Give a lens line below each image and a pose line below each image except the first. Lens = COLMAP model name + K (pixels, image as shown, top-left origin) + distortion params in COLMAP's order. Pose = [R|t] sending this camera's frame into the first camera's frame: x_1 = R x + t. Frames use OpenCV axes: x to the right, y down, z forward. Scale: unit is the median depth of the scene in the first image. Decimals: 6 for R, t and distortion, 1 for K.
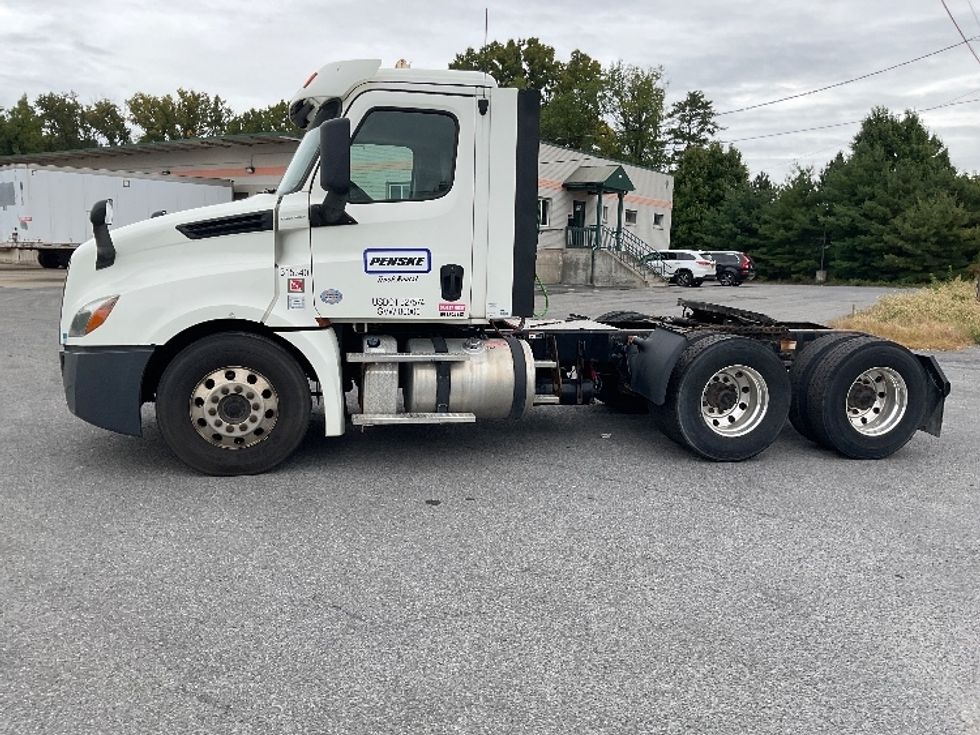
lens RADIAL K [[804.0, 0, 485.1], [0, 804.0, 366.9], [0, 0, 1]] dist [0.052028, -0.083291]
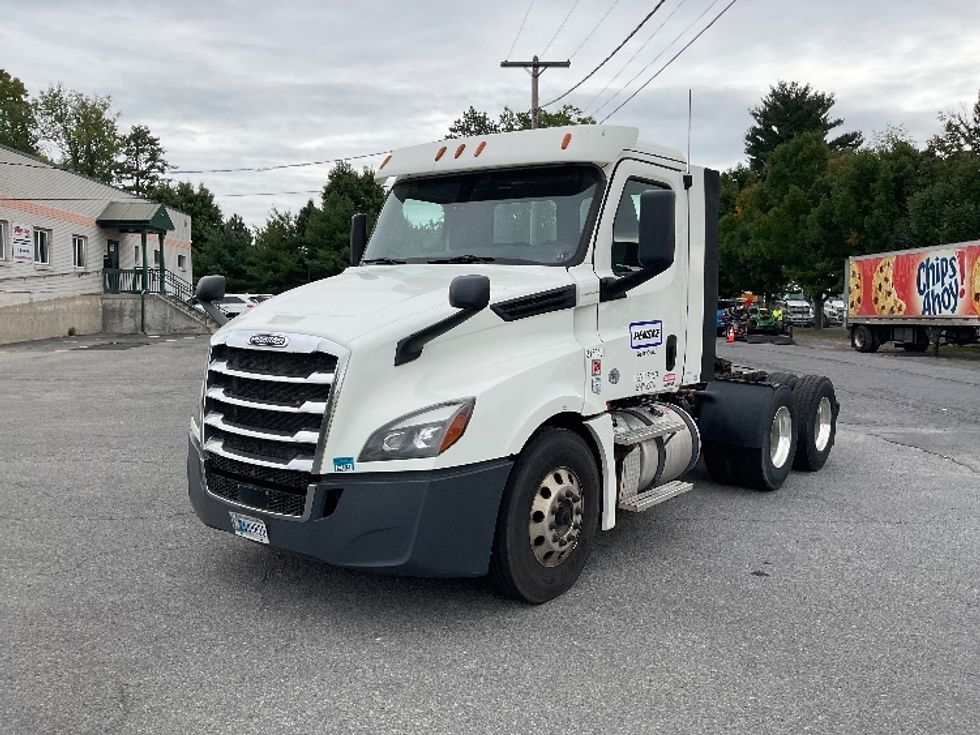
lens RADIAL K [[804.0, 0, 488.1], [0, 804.0, 368.0], [0, 0, 1]] dist [0.052028, -0.083291]
pose [[0.786569, -0.069345, 0.613597, -0.120482], [0.097564, 0.995150, -0.012601, -0.013854], [-0.609747, 0.069776, 0.789519, 0.050715]]
